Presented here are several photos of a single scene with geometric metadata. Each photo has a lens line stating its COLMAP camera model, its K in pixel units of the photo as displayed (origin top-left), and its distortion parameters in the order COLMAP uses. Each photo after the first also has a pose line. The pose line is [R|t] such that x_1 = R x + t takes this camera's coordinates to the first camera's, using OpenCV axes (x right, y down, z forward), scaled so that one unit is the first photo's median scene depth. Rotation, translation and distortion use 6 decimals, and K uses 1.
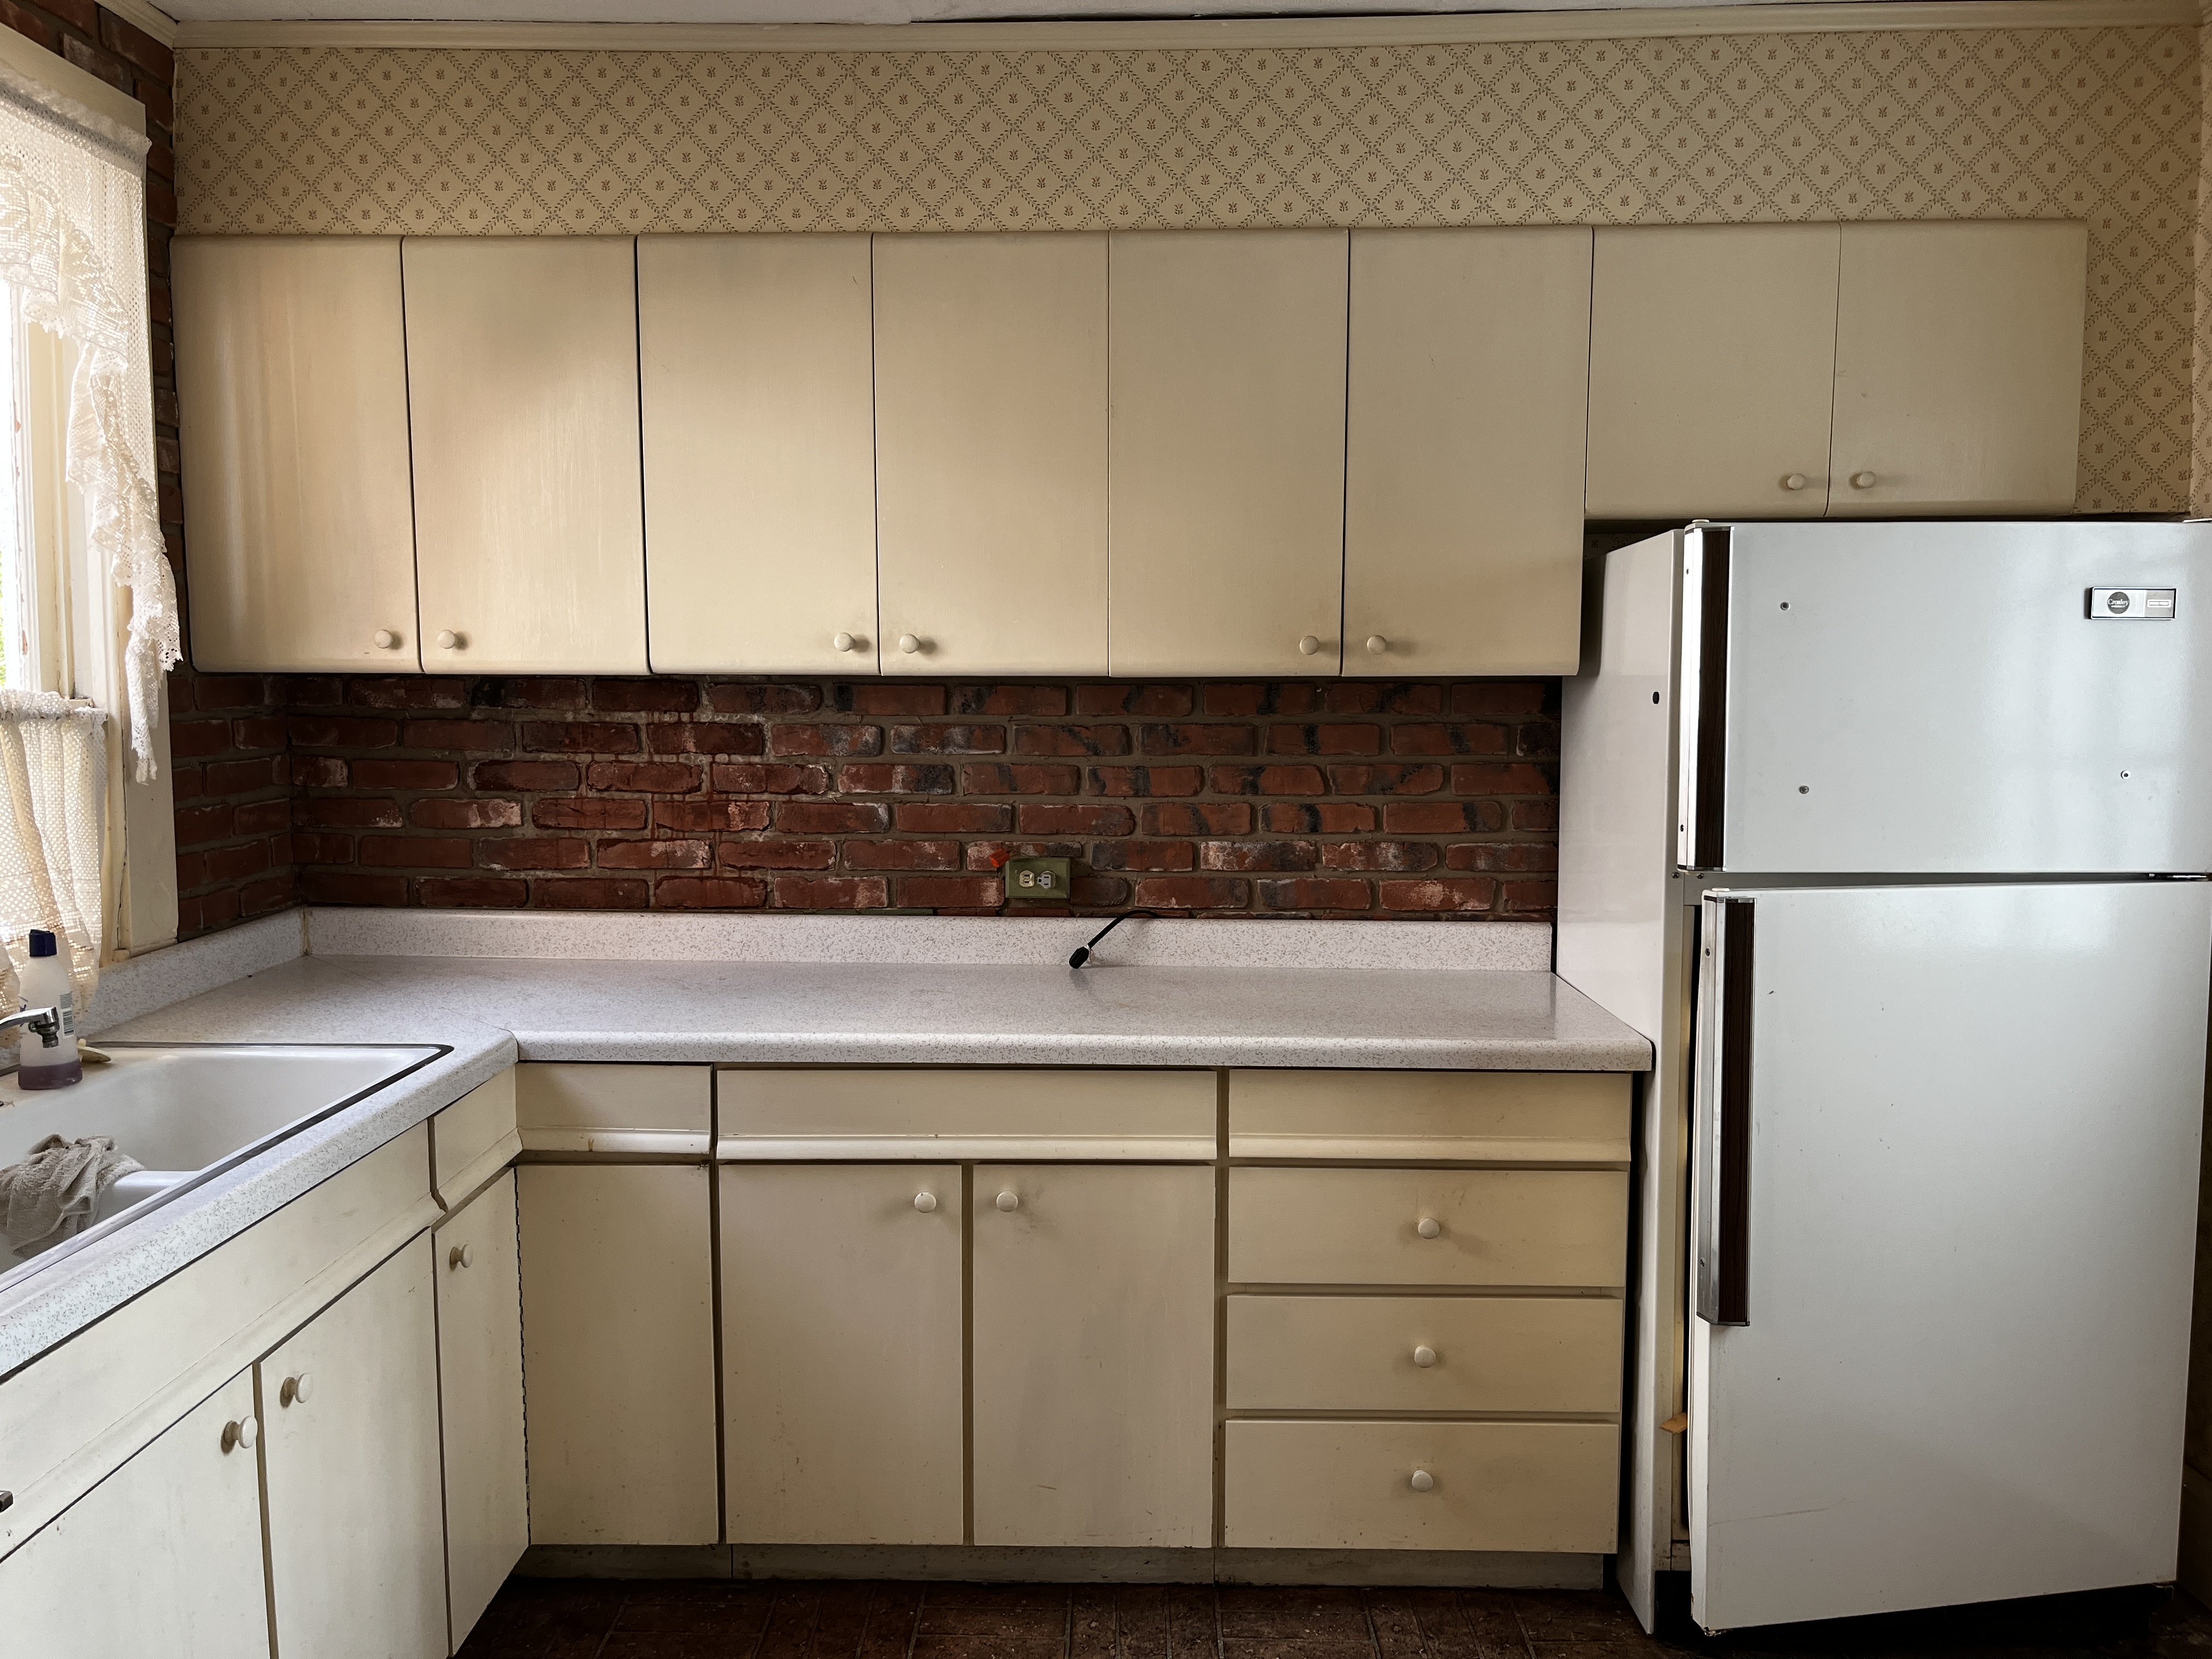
lens RADIAL K [[1678.5, 0, 1095.1], [0, 1678.5, 835.3], [0, 0, 1]] dist [0.054905, -0.083057]
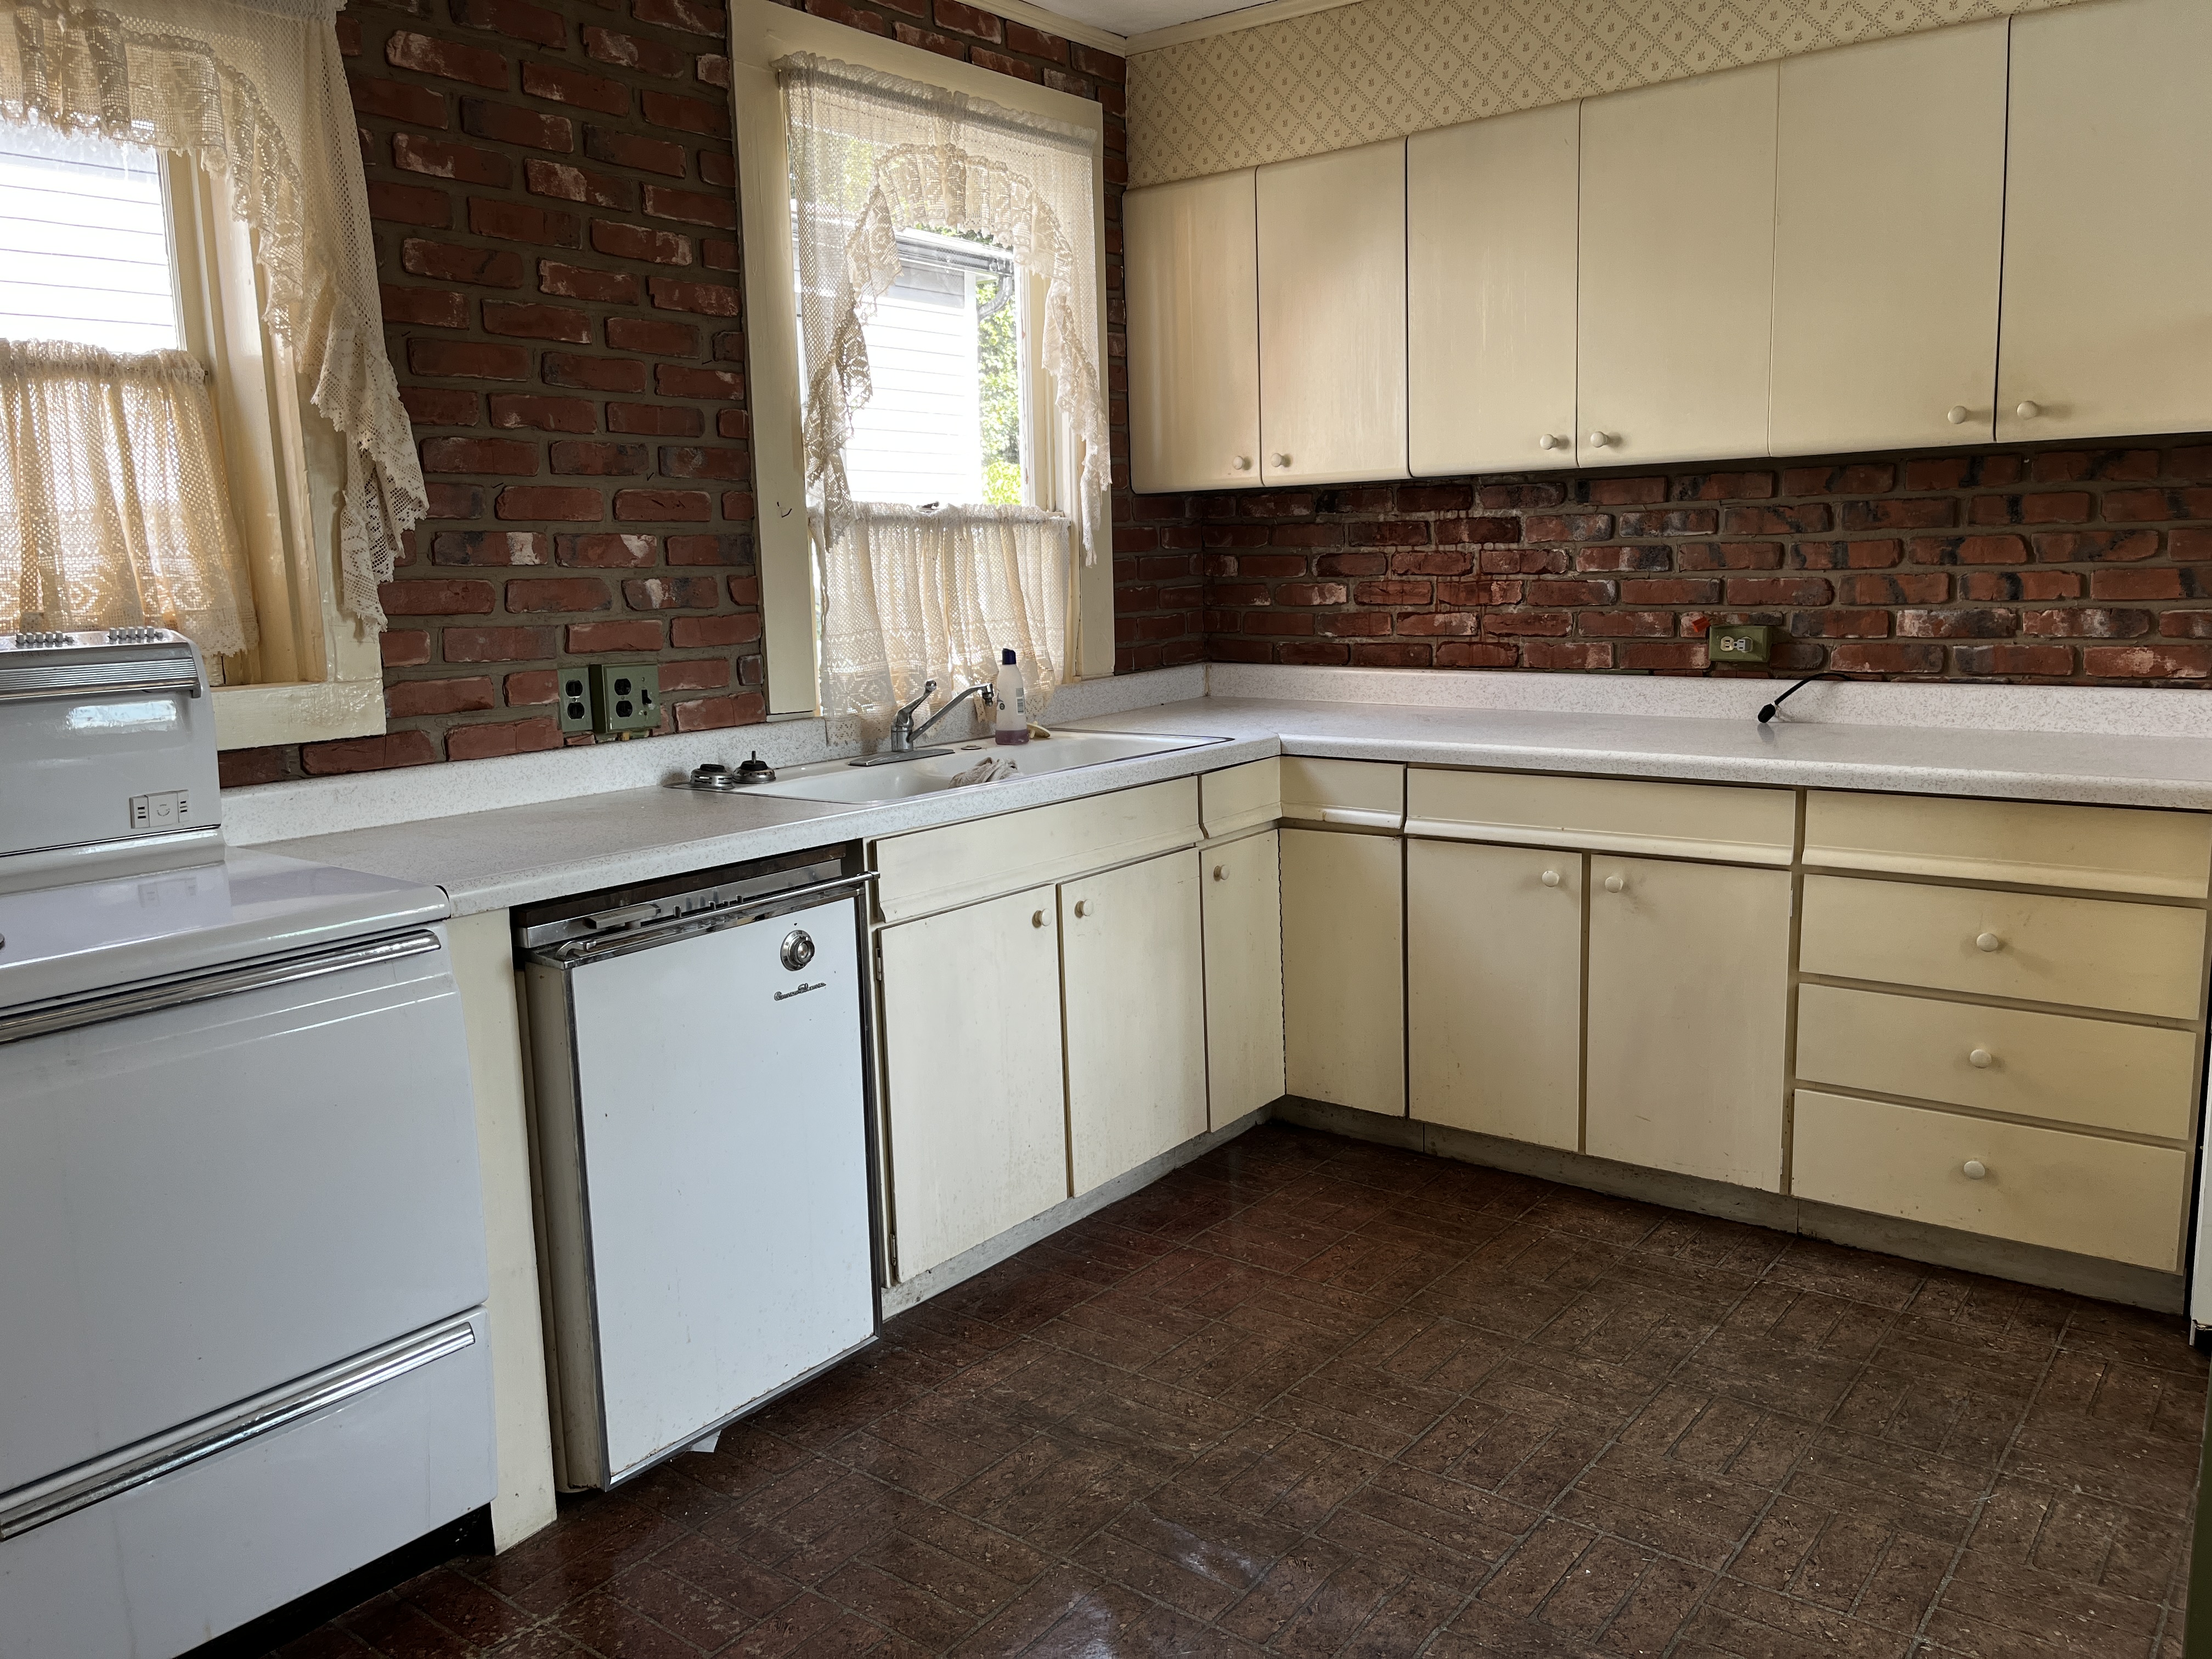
lens RADIAL K [[1678.5, 0, 1096.5], [0, 1678.5, 810.4], [0, 0, 1]] dist [0.054905, -0.083057]
pose [[0.797203, 0.066318, -0.600058, 0.353778], [-0.025518, 0.996761, 0.076260, 0.070201], [0.603172, -0.045483, 0.796313, -0.205338]]
